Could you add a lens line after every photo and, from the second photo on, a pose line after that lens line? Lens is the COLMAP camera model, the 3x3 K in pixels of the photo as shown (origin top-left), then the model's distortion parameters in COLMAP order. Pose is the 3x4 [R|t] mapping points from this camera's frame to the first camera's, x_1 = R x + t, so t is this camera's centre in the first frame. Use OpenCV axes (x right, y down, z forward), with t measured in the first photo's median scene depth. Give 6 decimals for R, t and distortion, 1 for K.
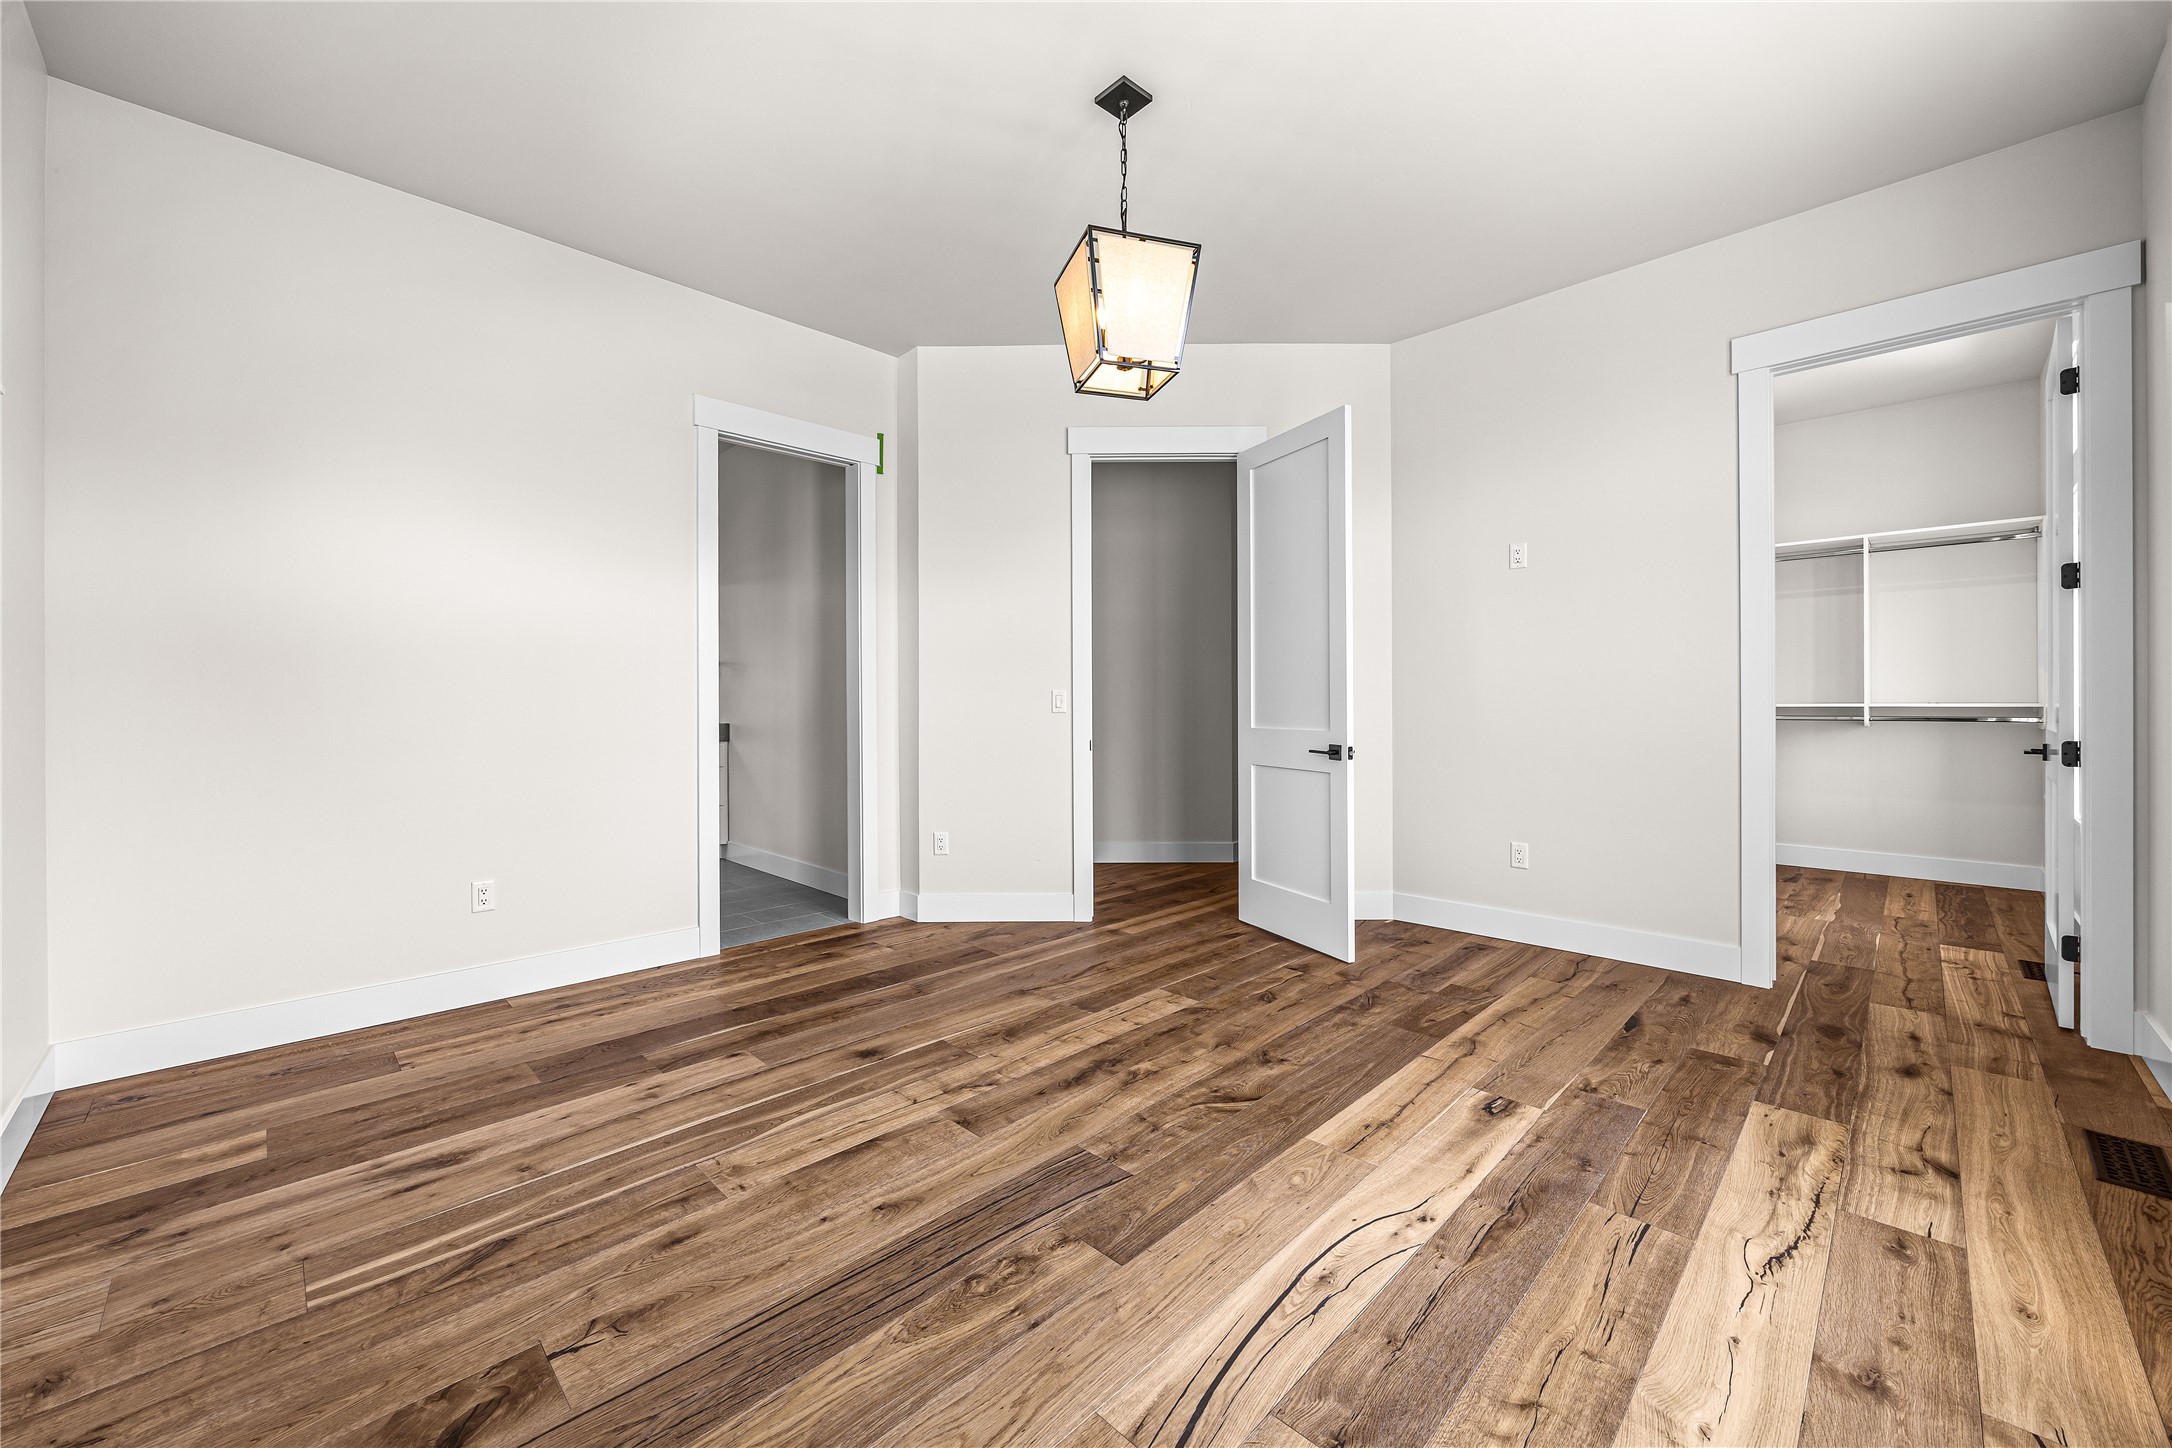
lens RADIAL K [[845.8, 0, 1082.7], [0, 845.8, 708.5], [0, 0, 1]] dist [-0.003533, 0.000878]
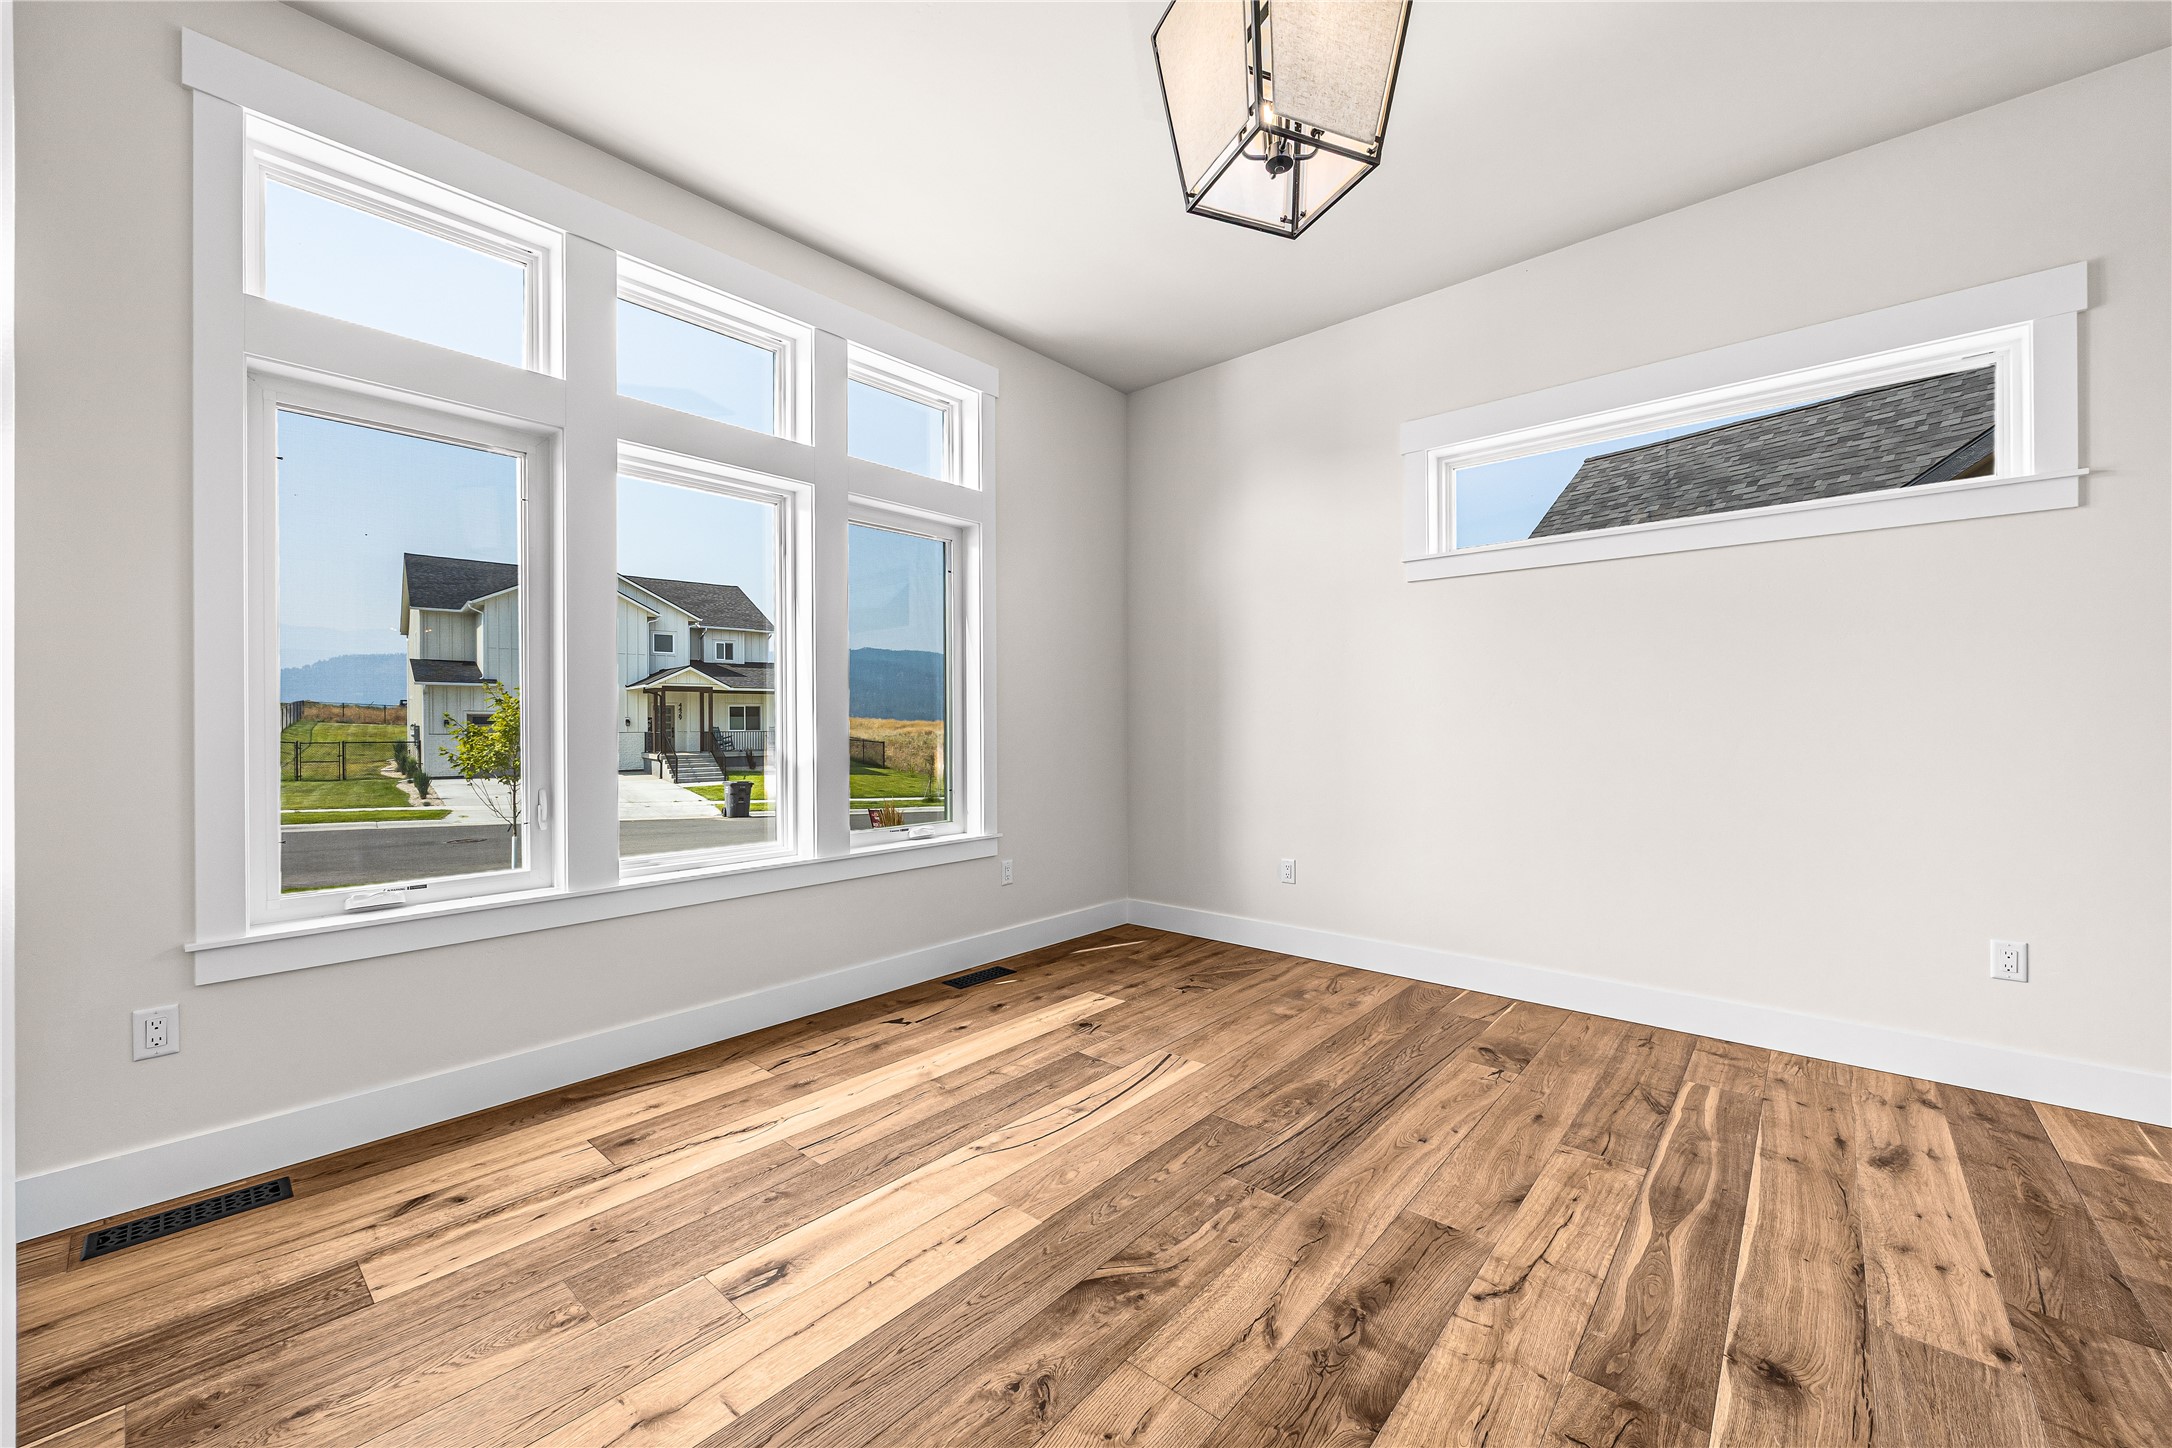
lens RADIAL K [[845.8, 0, 1088.4], [0, 845.8, 727.9], [0, 0, 1]] dist [-0.003533, 0.000878]
pose [[-0.997696, 0.009182, -0.067216, 0.283544], [0.008550, 0.999917, 0.009687, -0.012899], [0.067300, 0.009090, -0.997691, 1.966504]]
